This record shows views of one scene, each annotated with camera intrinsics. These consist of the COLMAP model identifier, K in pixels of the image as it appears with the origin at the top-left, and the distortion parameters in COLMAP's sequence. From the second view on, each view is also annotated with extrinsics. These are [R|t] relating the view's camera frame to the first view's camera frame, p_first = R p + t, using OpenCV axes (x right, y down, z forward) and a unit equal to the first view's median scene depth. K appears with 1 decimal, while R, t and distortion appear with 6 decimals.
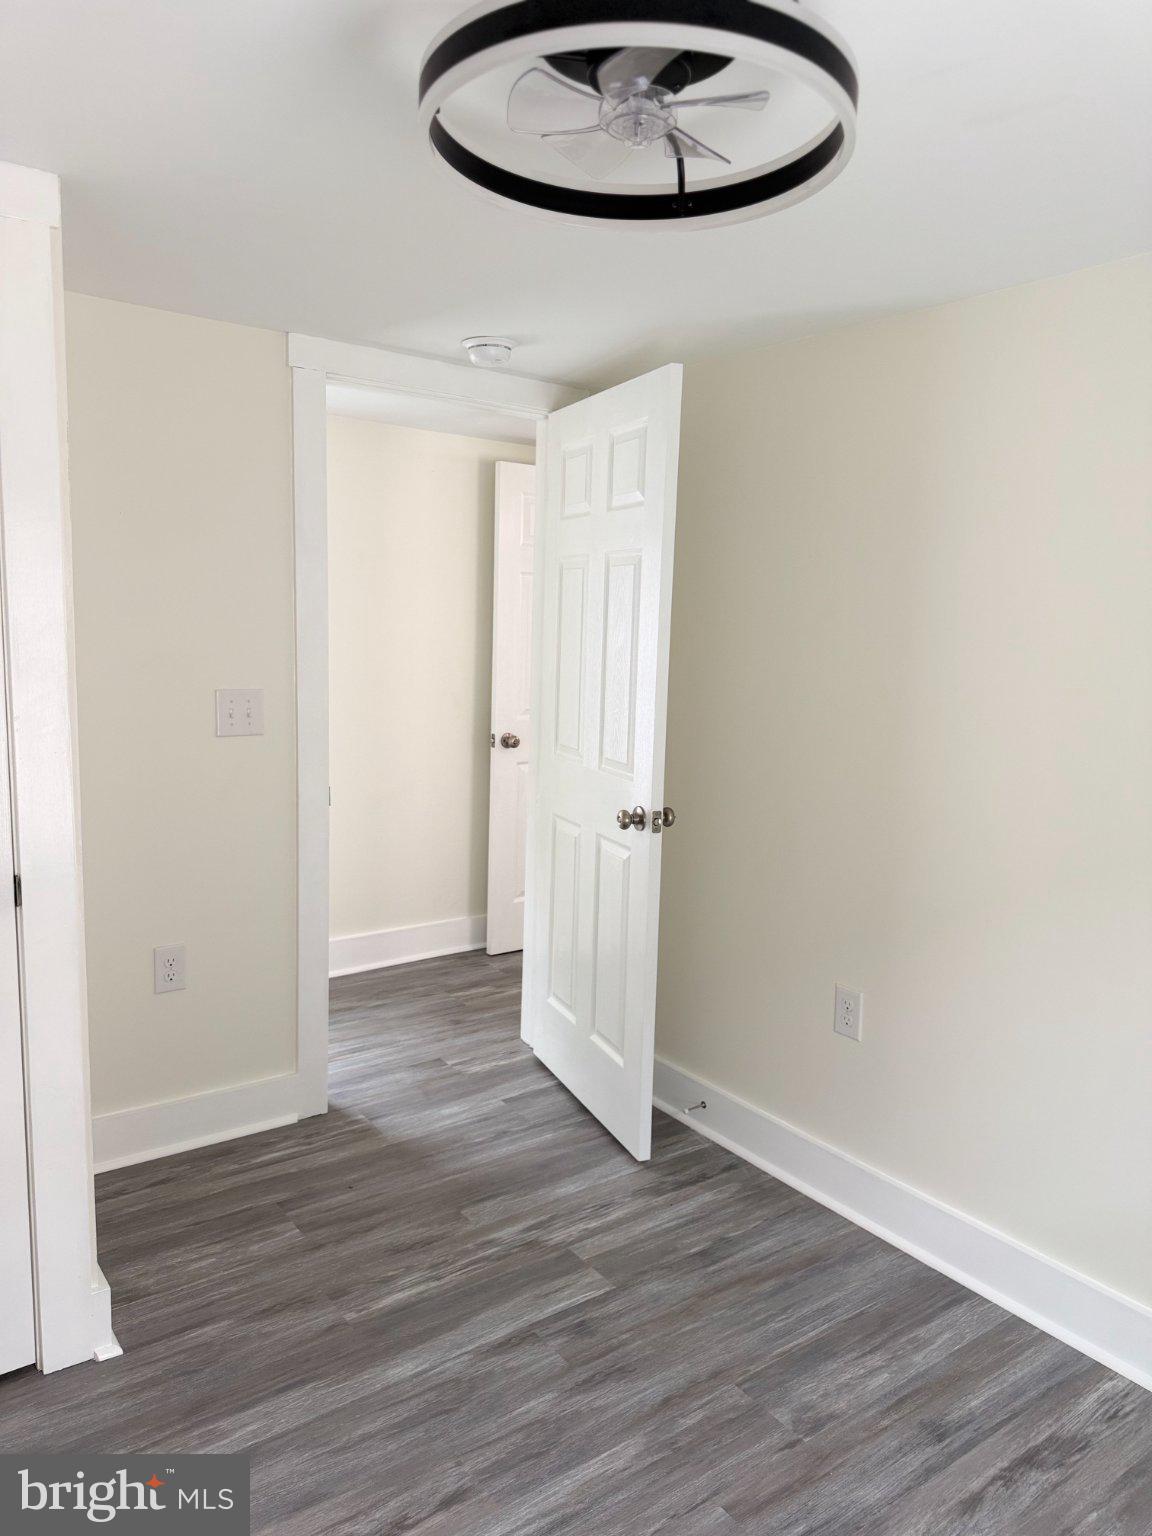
lens RADIAL K [[1084.5, 0, 549.8], [0, 1084.5, 767.4], [0, 0, 1]] dist [0.038451, -0.055574]
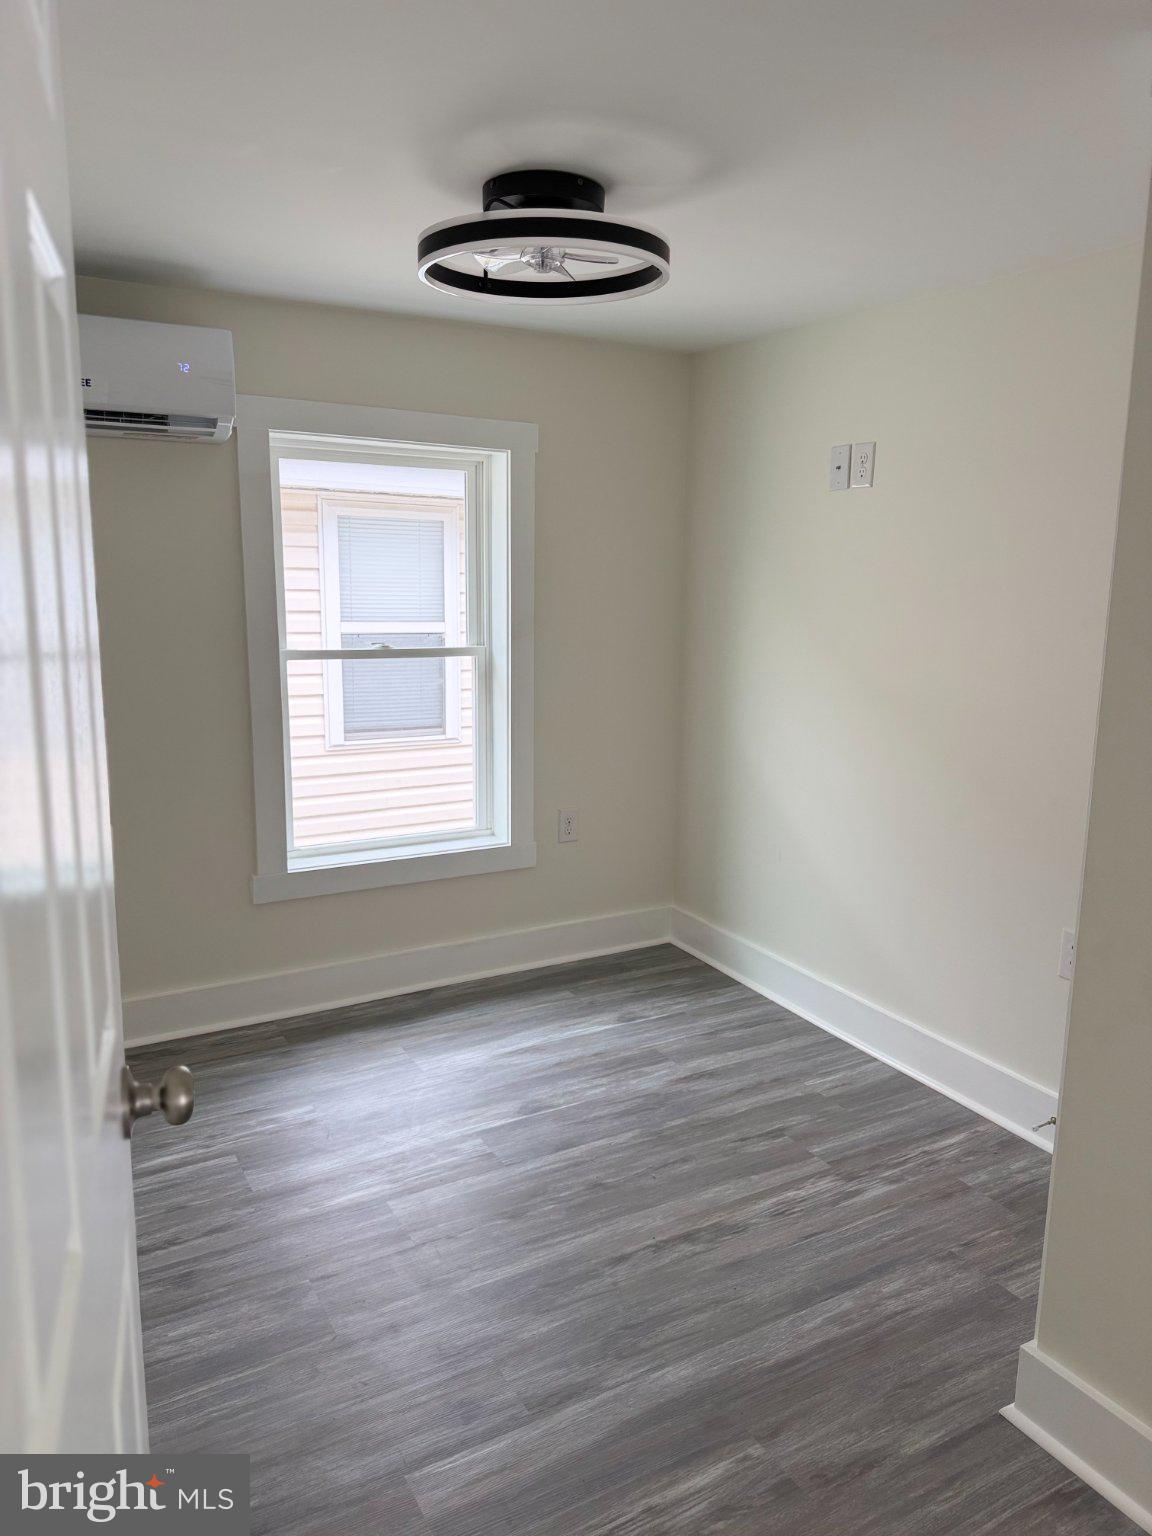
lens RADIAL K [[1078.1, 0, 580.6], [0, 1078.1, 769.2], [0, 0, 1]] dist [-0.005010, -0.008523]
pose [[-0.994425, -0.062231, 0.085121, -0.091313], [-0.031420, 0.945479, 0.324163, -0.211333], [-0.100653, 0.319681, -0.942164, 1.580730]]
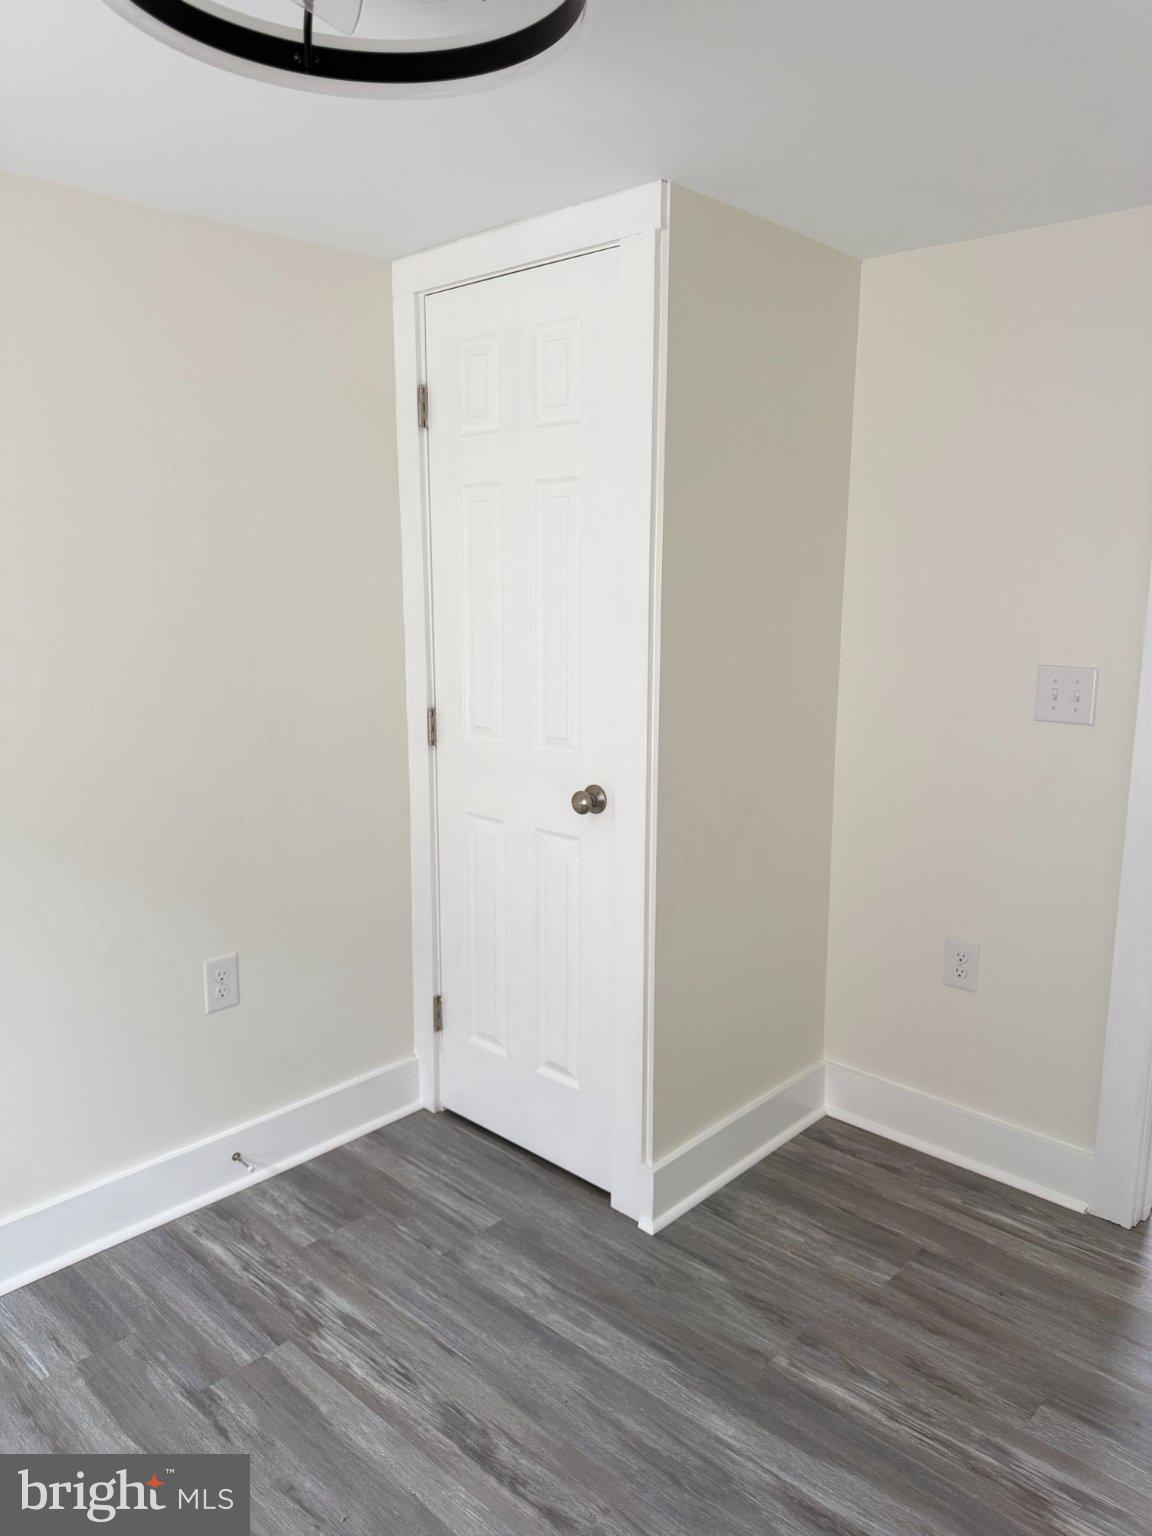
lens RADIAL K [[1078.1, 0, 580.6], [0, 1078.1, 769.2], [0, 0, 1]] dist [-0.005010, -0.008523]
pose [[0.199030, 0.144396, -0.969297, 0.561315], [-0.134475, 0.983753, 0.118937, -0.053027], [0.970723, 0.106674, 0.215214, 0.598719]]
